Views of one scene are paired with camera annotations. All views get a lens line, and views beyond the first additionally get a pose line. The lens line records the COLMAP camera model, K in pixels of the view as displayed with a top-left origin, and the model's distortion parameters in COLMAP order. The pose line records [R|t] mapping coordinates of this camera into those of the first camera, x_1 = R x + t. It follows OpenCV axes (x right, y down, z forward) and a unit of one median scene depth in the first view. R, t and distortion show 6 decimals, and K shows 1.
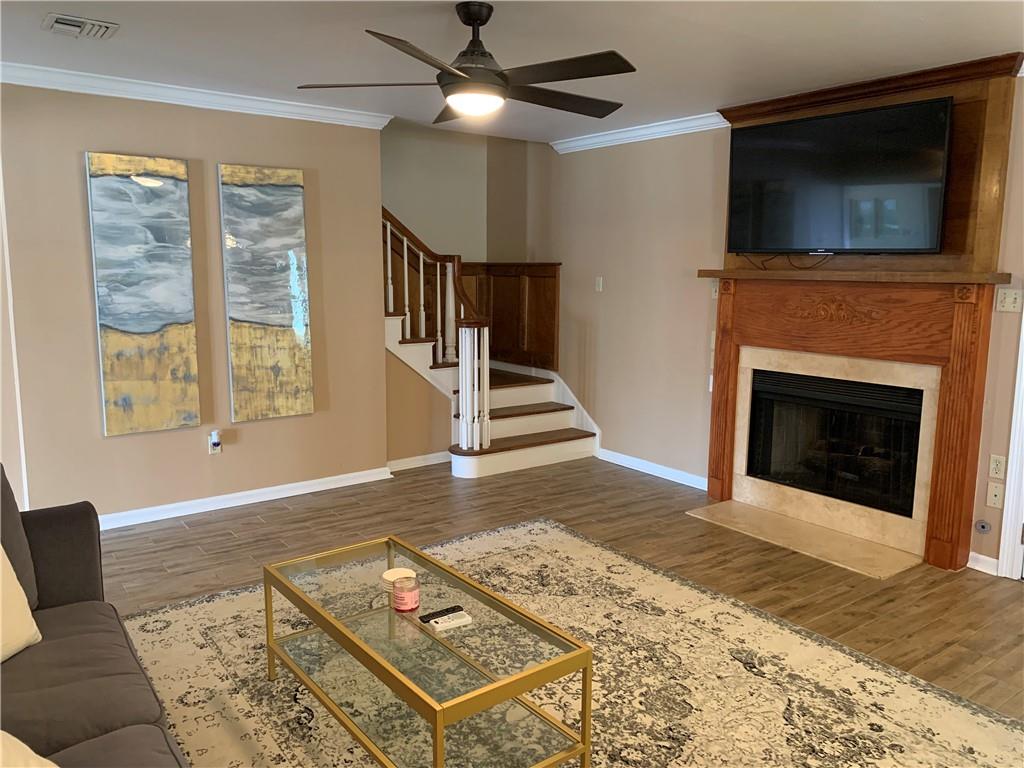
lens RADIAL K [[782.0, 0, 511.6], [0, 782.0, 385.9], [0, 0, 1]] dist [0.019773, -0.023884]
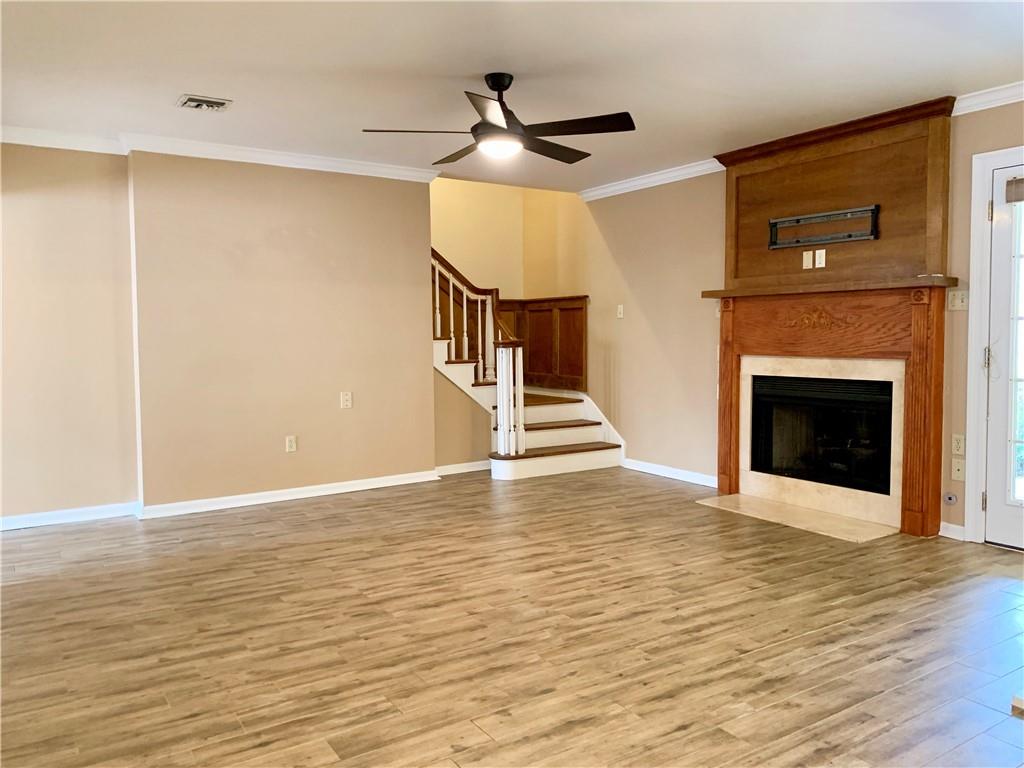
lens RADIAL K [[782.0, 0, 507.4], [0, 782.0, 385.6], [0, 0, 1]] dist [0.019773, -0.023884]
pose [[0.997658, -0.013656, -0.067021, 0.029488], [0.008097, 0.996557, -0.082518, 0.088969], [0.067917, 0.081782, 0.994333, -0.167684]]
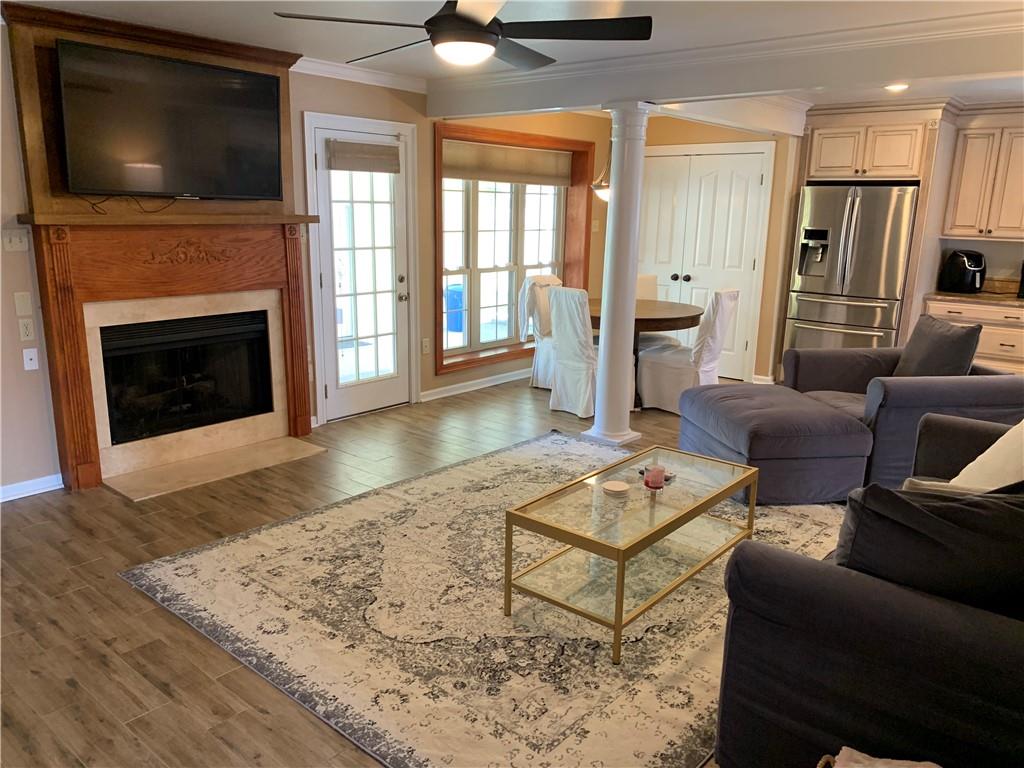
lens RADIAL K [[782.0, 0, 496.3], [0, 782.0, 405.8], [0, 0, 1]] dist [0.019773, -0.023884]
pose [[-0.219708, -0.253640, 0.942017, -0.687242], [0.131455, 0.949107, 0.286208, -0.140259], [-0.966669, 0.186715, -0.175184, 0.777850]]
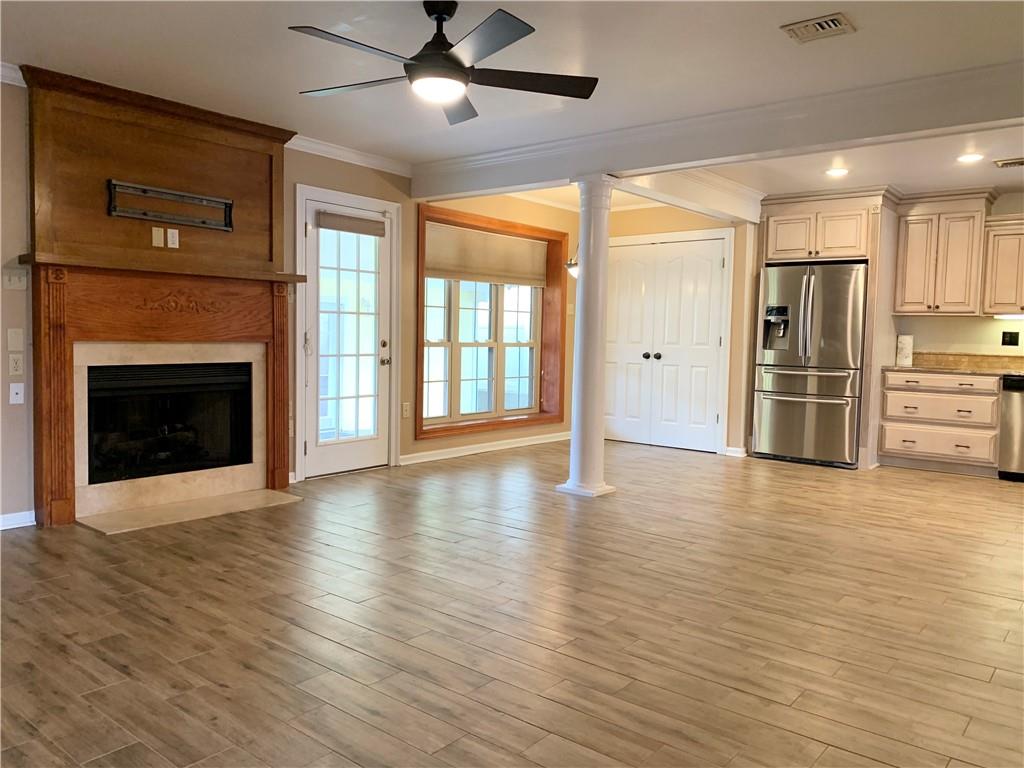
lens RADIAL K [[782.0, 0, 501.8], [0, 782.0, 390.0], [0, 0, 1]] dist [0.019773, -0.023884]
pose [[-0.242041, -0.082709, 0.966734, -0.739755], [0.124850, 0.985422, 0.115567, -0.042409], [-0.962200, 0.148669, -0.228187, 0.787376]]
